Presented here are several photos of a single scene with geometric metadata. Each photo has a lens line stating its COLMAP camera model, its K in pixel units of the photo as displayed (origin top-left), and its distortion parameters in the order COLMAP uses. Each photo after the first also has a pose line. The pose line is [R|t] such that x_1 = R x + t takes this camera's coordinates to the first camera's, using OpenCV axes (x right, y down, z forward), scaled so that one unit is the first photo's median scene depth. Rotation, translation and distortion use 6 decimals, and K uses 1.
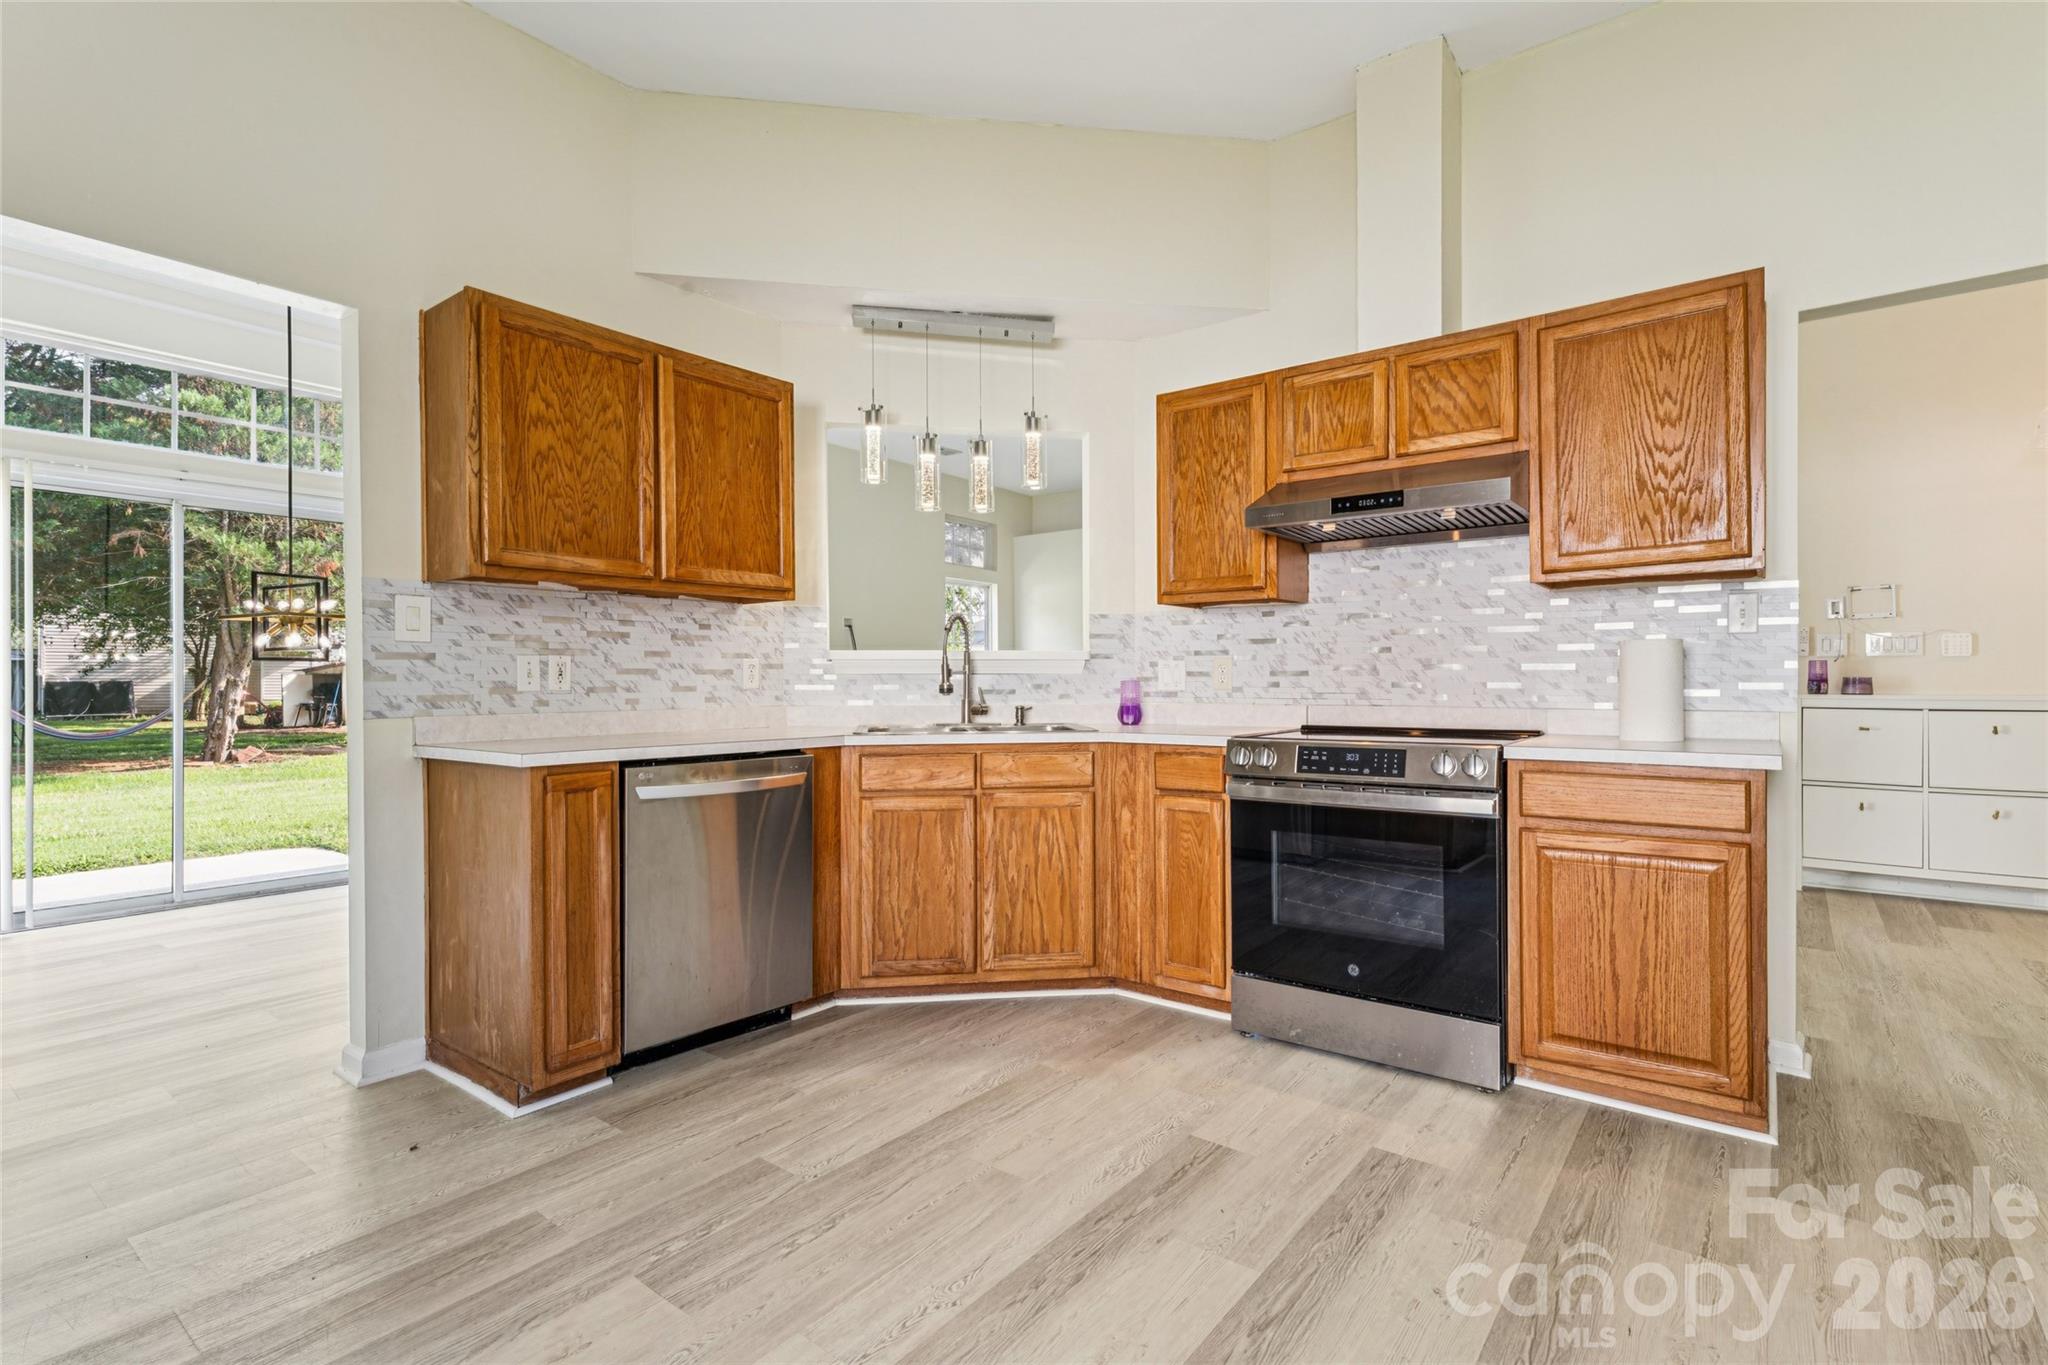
lens RADIAL K [[948.9, 0, 1036.7], [0, 948.9, 688.5], [0, 0, 1]] dist [-0.008248, 0.001594]
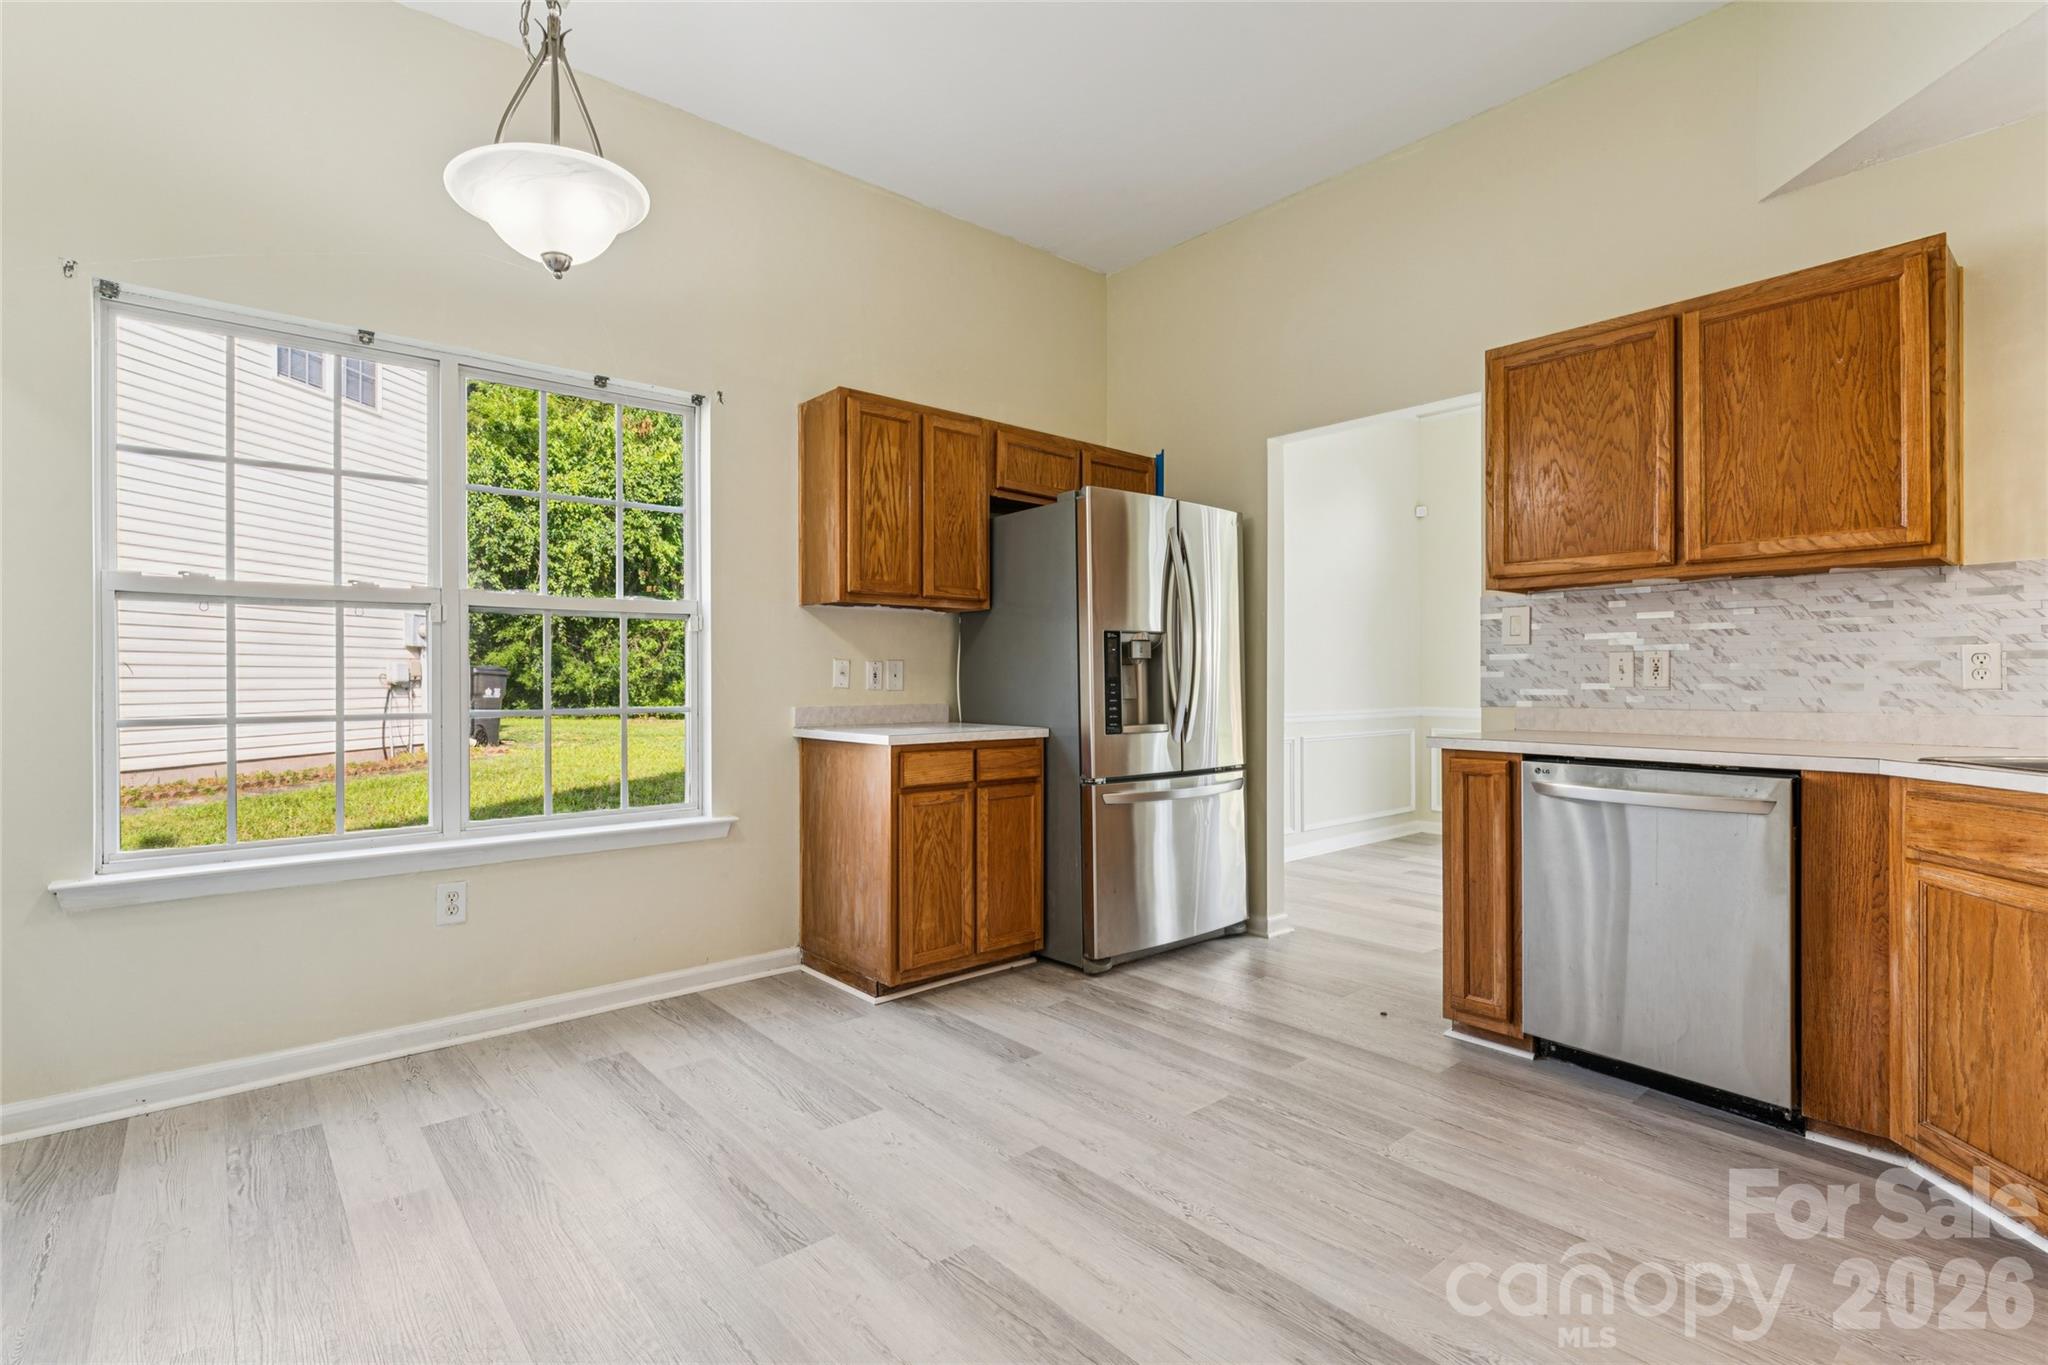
lens RADIAL K [[948.9, 0, 1024.4], [0, 948.9, 682.7], [0, 0, 1]] dist [-0.008248, 0.001594]
pose [[-0.206773, 0.006988, -0.978364, 0.608545], [-0.006705, 0.999941, 0.008560, -0.006454], [0.978366, 0.008330, -0.206714, 0.580370]]
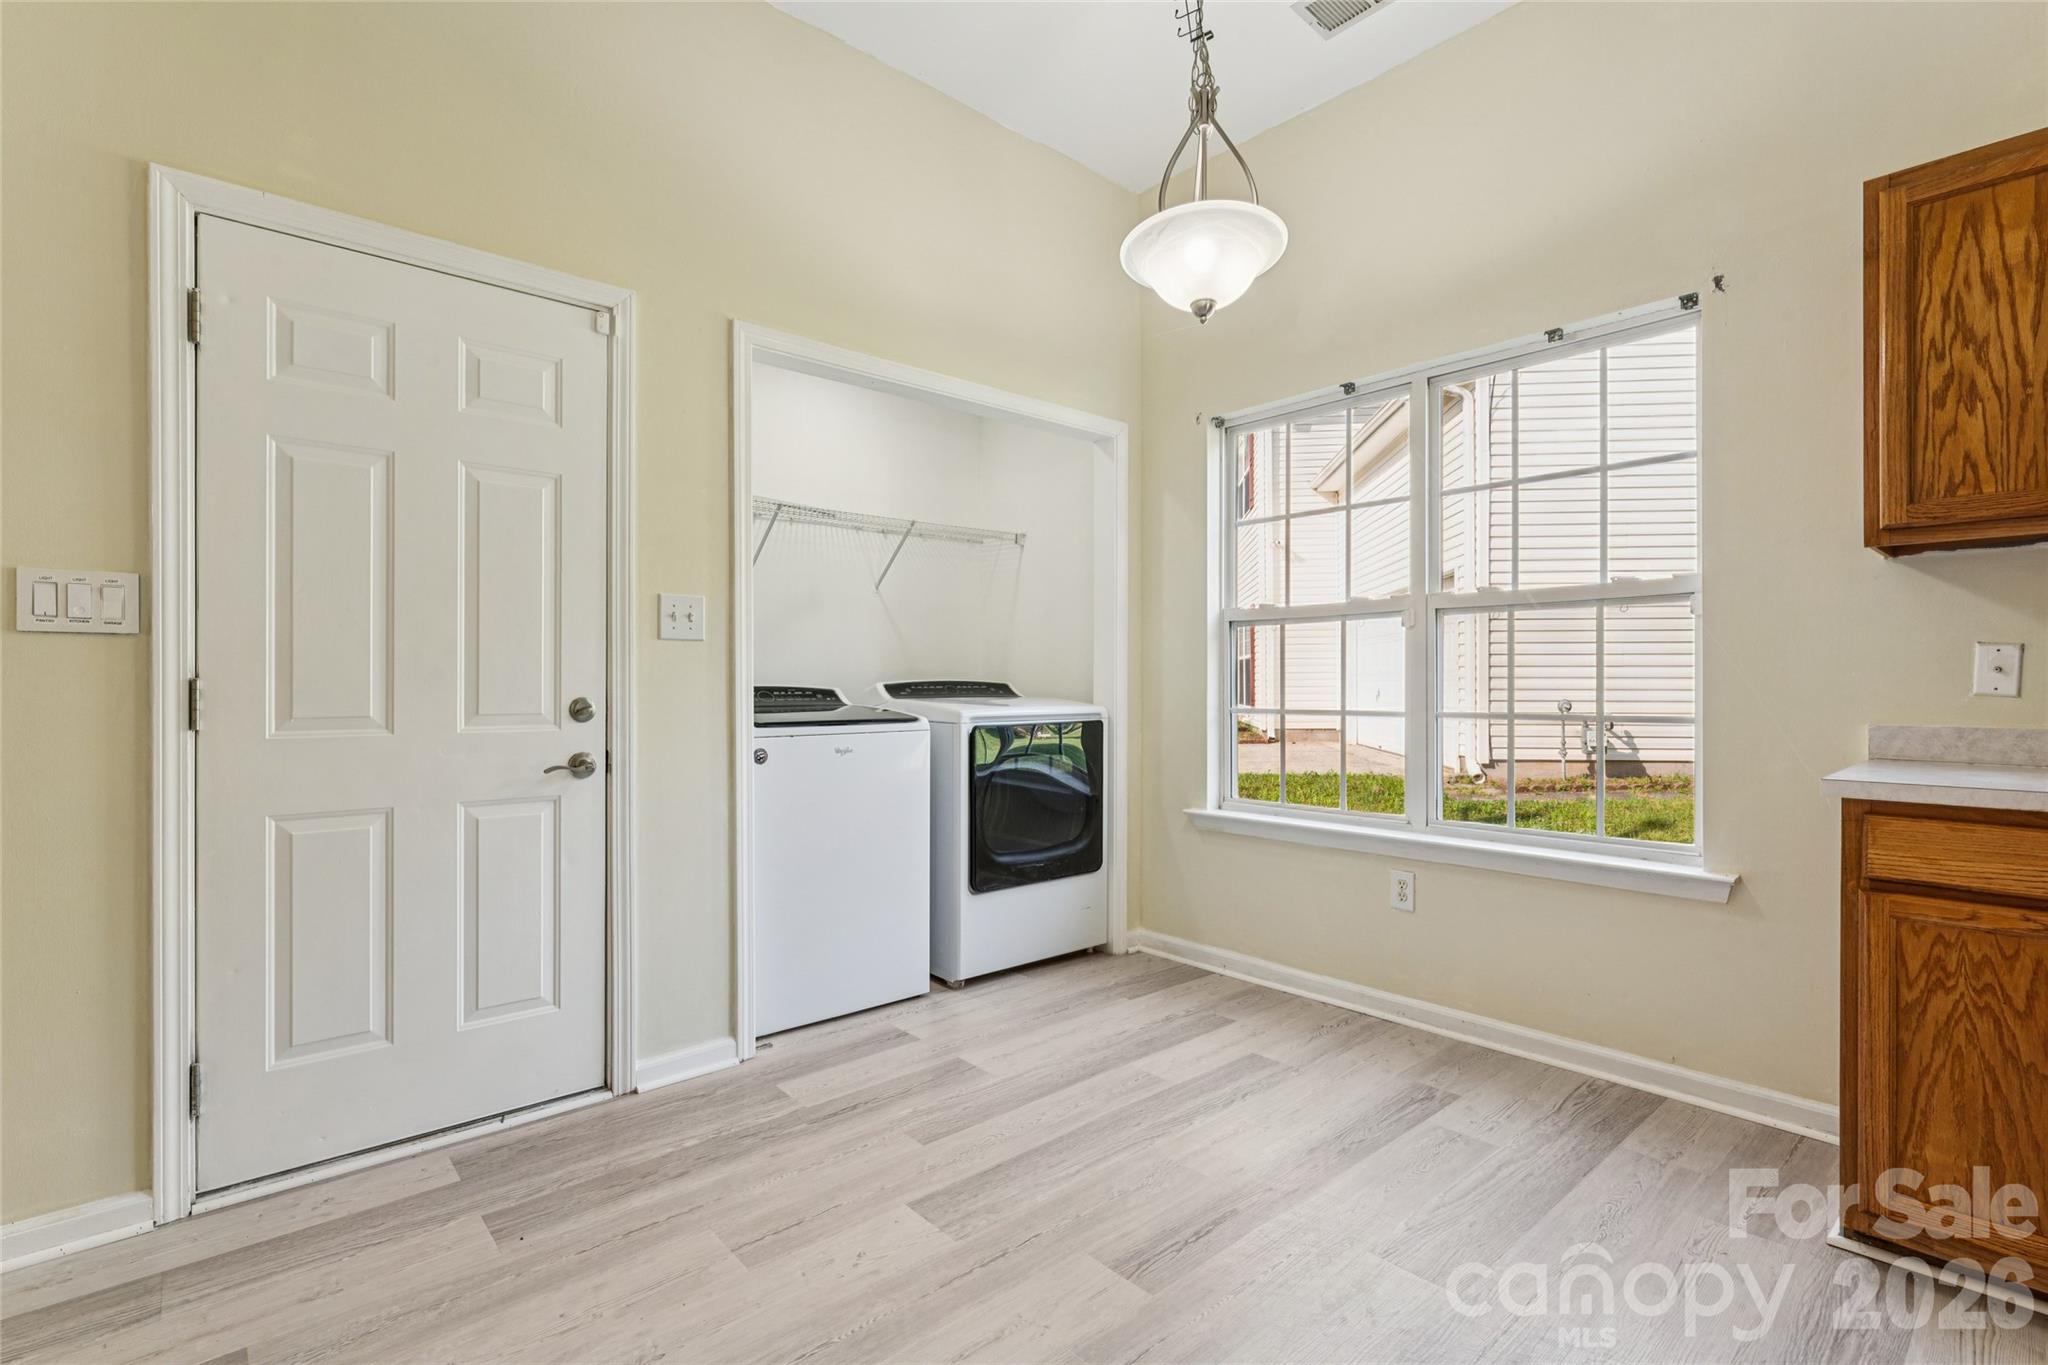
lens RADIAL K [[948.9, 0, 1016.1], [0, 948.9, 682.4], [0, 0, 1]] dist [-0.008248, 0.001594]
pose [[-0.981759, 0.004012, 0.190085, -0.014305], [0.006479, 0.999903, 0.012358, -0.009681], [-0.190017, 0.013364, -0.981690, 0.903993]]
